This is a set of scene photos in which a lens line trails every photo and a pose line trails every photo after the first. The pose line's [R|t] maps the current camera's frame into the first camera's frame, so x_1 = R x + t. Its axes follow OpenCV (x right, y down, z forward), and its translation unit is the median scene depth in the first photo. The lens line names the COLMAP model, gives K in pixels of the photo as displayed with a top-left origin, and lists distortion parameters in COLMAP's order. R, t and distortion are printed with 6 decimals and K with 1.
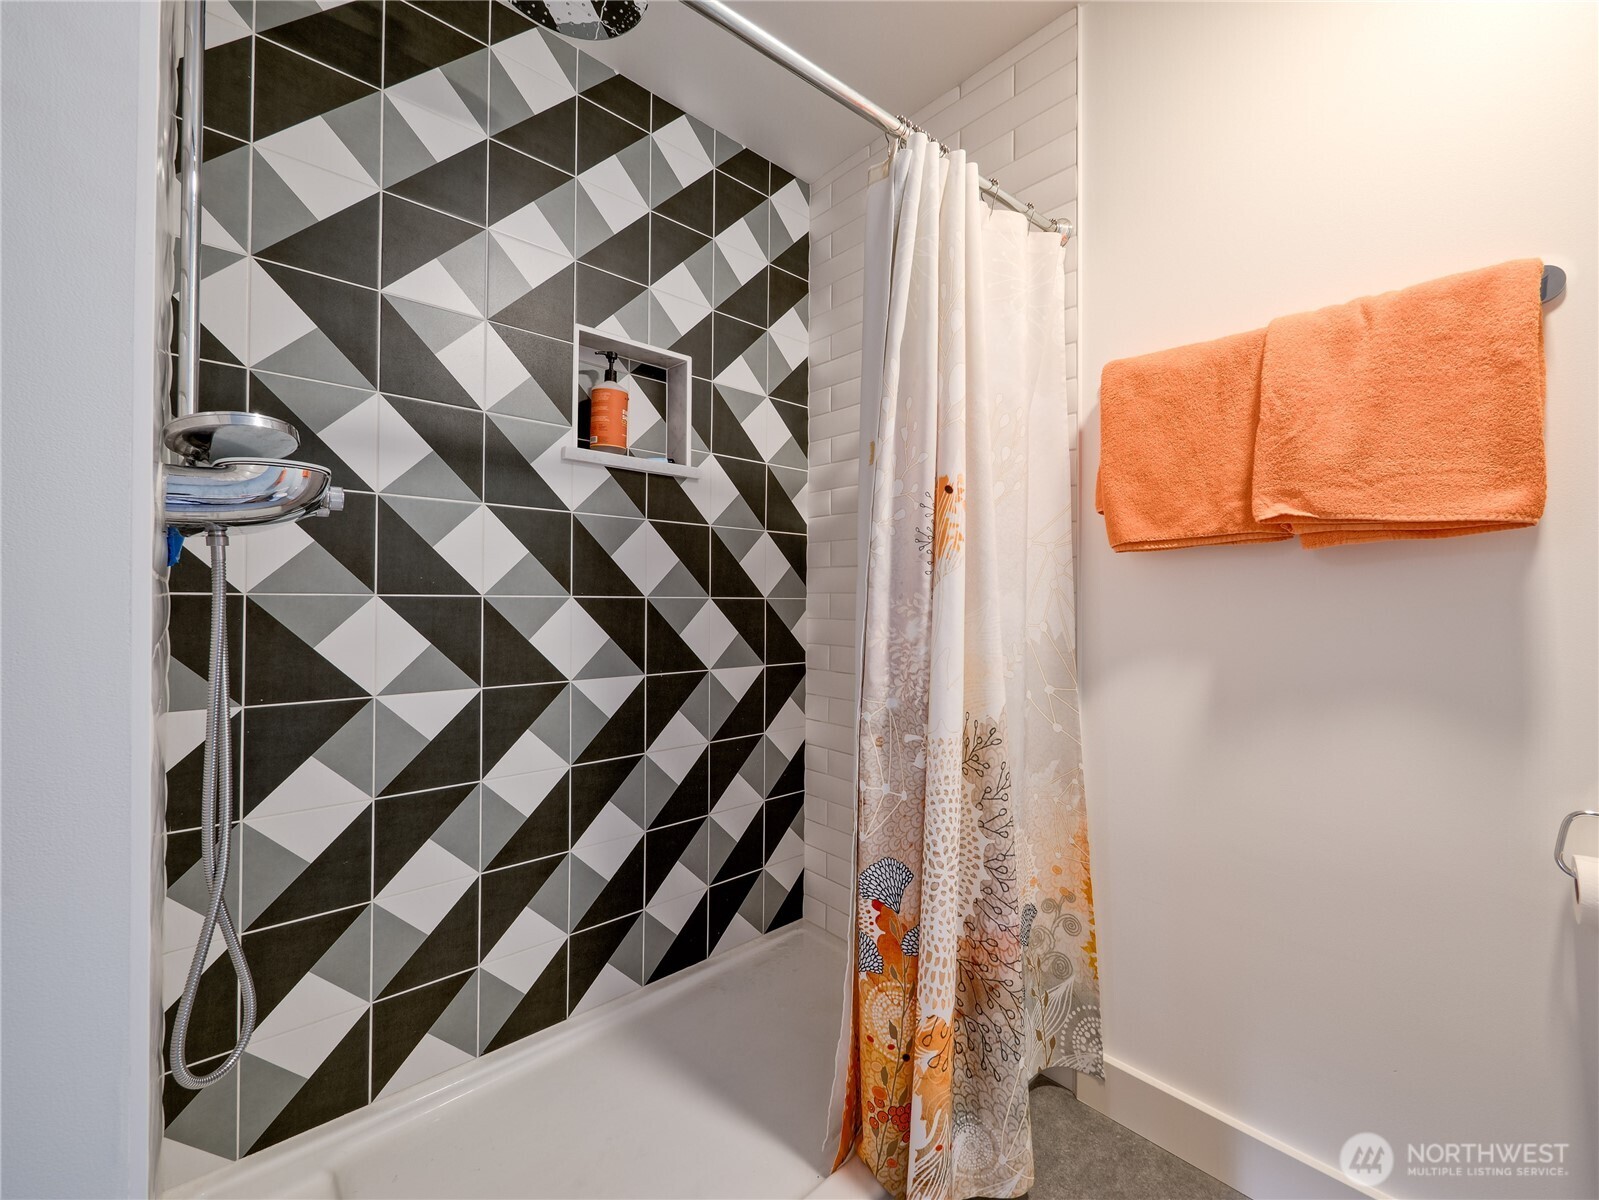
lens RADIAL K [[659.6, 0, 799.1], [0, 659.6, 593.7], [0, 0, 1]] dist [-0.009505, 0.001014]
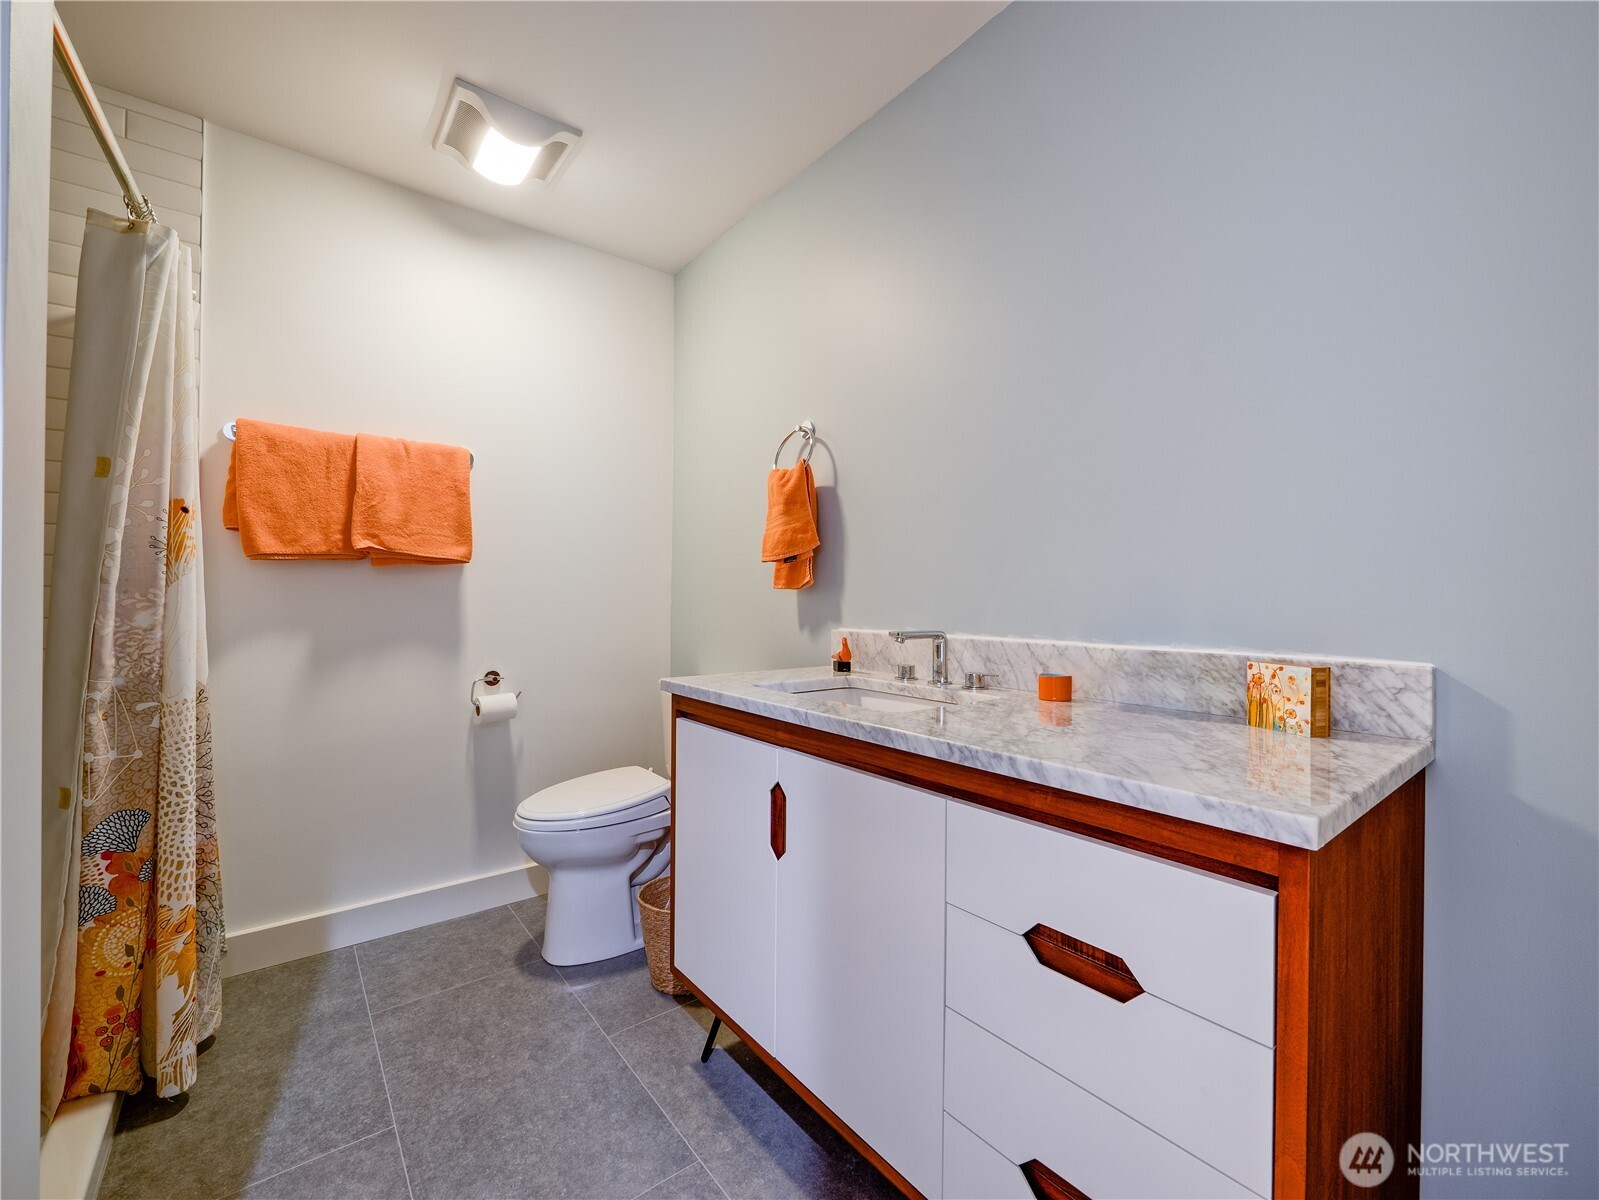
lens RADIAL K [[659.6, 0, 799.2], [0, 659.6, 592.4], [0, 0, 1]] dist [-0.009505, 0.001014]
pose [[0.061463, -0.000183, 0.998109, -0.966408], [-0.013563, 0.999908, 0.001019, -0.011460], [-0.998017, -0.013599, 0.061454, -0.291550]]
